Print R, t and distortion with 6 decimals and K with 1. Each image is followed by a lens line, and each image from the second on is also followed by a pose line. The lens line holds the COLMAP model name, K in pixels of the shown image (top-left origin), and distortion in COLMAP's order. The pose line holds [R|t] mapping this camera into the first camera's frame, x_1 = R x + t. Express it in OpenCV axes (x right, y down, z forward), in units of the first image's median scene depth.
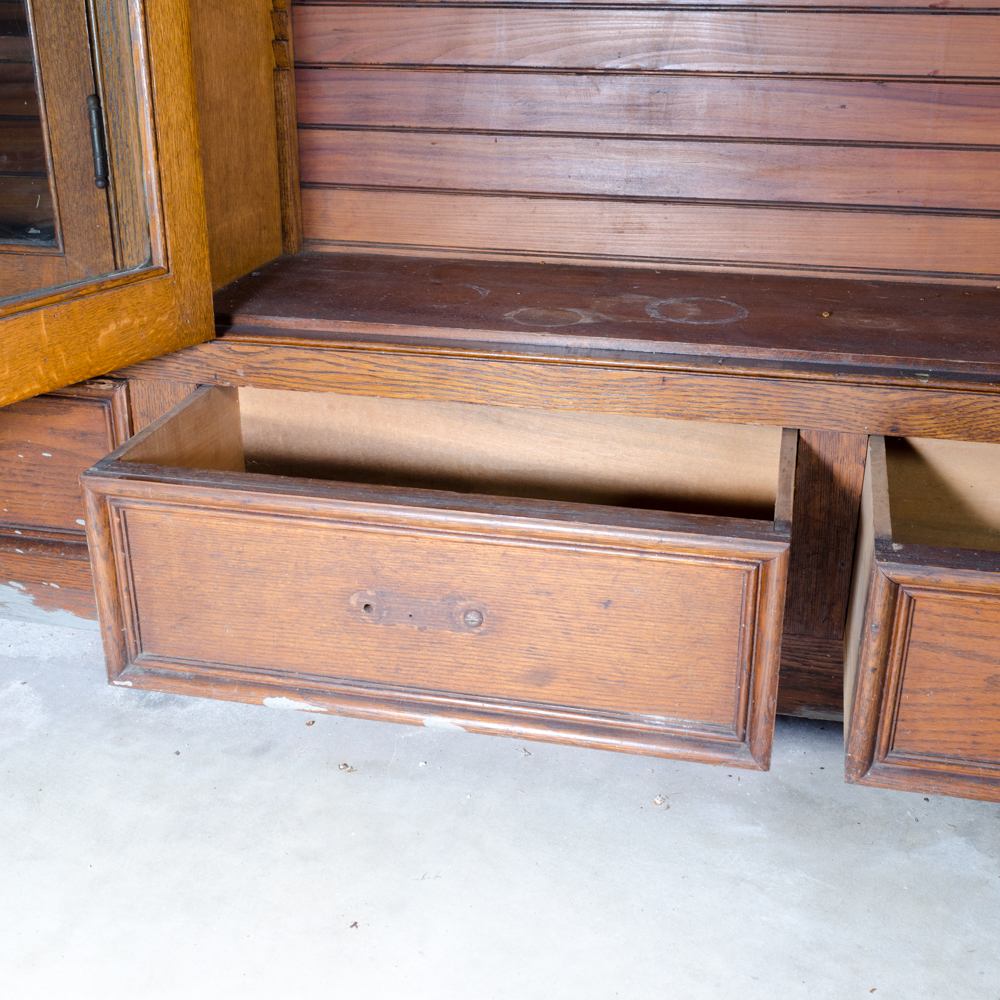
lens RADIAL K [[1320.4, 0, 500.0], [0, 1320.4, 500.0], [0, 0, 1]] dist [-0.006837, 0.012449]
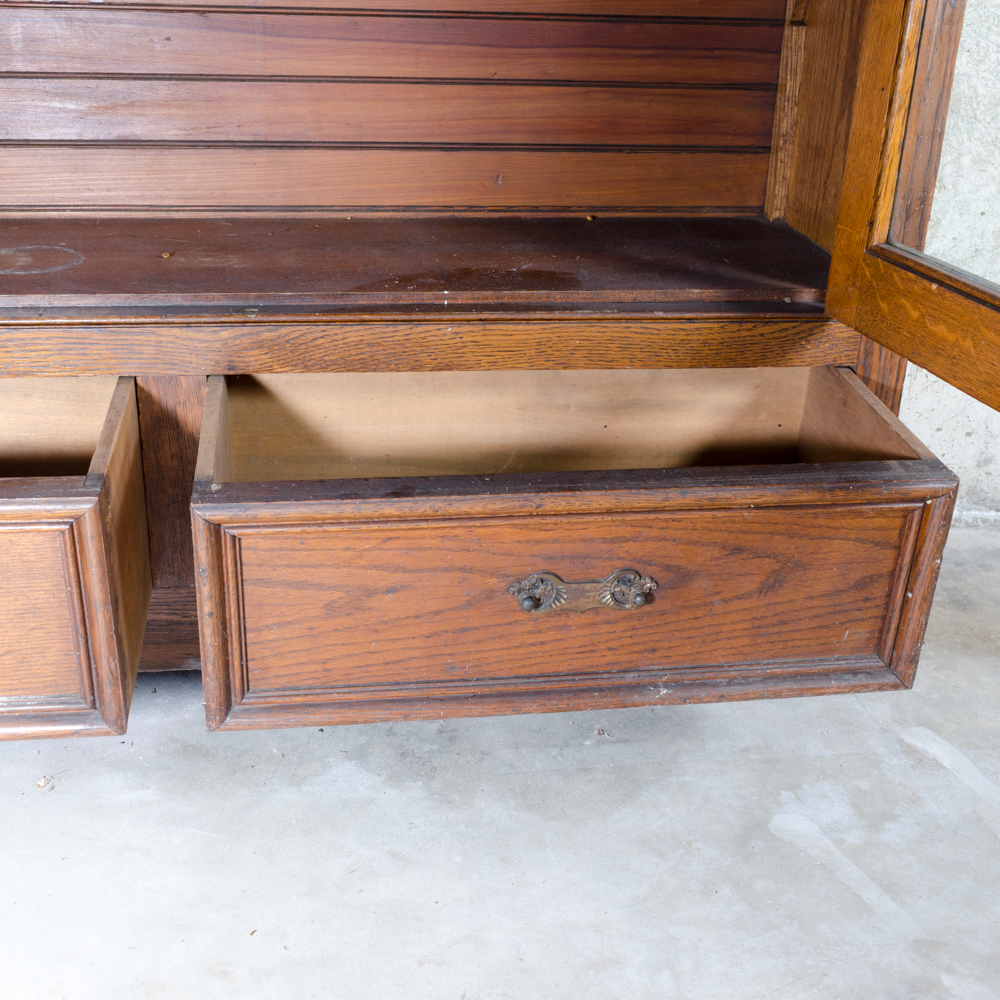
lens RADIAL K [[1320.4, 0, 500.0], [0, 1320.4, 500.0], [0, 0, 1]] dist [-0.006837, 0.012449]
pose [[0.934345, -0.122991, 0.334473, 0.143021], [0.110888, 0.992303, 0.055122, 0.012223], [-0.338678, -0.014414, 0.940792, 0.005374]]
